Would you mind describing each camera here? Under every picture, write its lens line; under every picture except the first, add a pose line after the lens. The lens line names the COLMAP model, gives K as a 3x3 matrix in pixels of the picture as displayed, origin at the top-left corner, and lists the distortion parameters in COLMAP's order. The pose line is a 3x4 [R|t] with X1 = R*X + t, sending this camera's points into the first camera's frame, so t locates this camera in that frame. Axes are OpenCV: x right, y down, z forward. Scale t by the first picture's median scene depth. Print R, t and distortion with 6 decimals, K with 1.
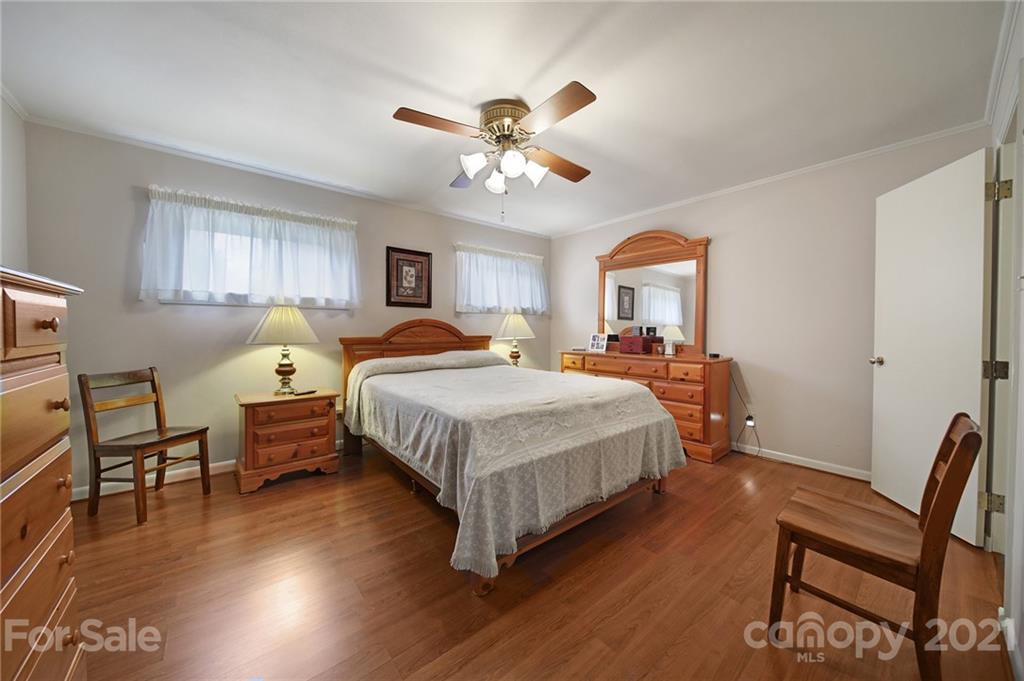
lens RADIAL K [[356.8, 0, 514.6], [0, 356.8, 333.5], [0, 0, 1]] dist [-0.010671, -0.000168]
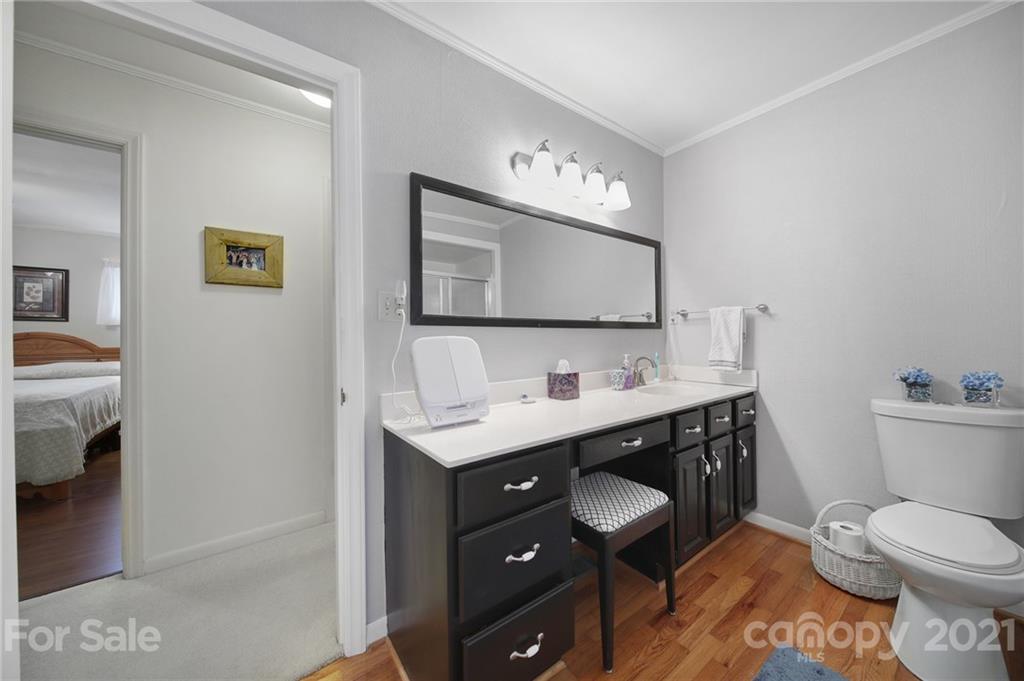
lens RADIAL K [[356.8, 0, 512.2], [0, 356.8, 333.7], [0, 0, 1]] dist [-0.010671, -0.000168]
pose [[0.998825, -0.008954, -0.047624, 1.189572], [0.007942, 0.999740, -0.021386, -0.002782], [0.047803, 0.020983, 0.998636, 0.031046]]
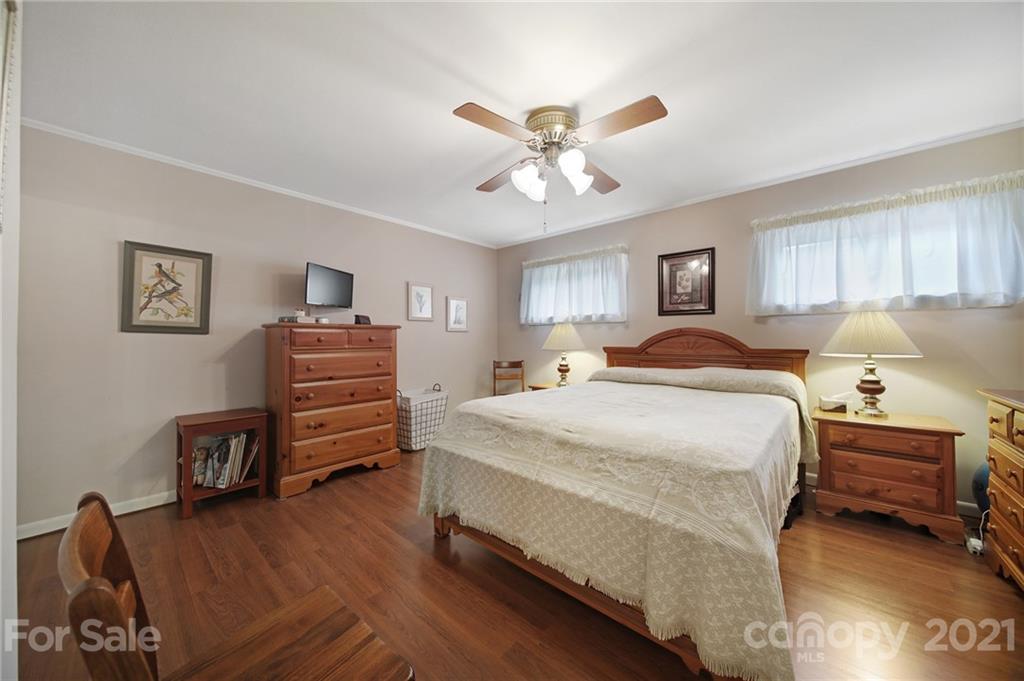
lens RADIAL K [[356.8, 0, 513.9], [0, 356.8, 337.4], [0, 0, 1]] dist [-0.010671, -0.000168]
pose [[0.151470, -0.006308, -0.988442, 0.536992], [-0.009641, 0.999923, -0.007859, -0.006150], [0.988415, 0.010720, 0.151397, 0.441096]]
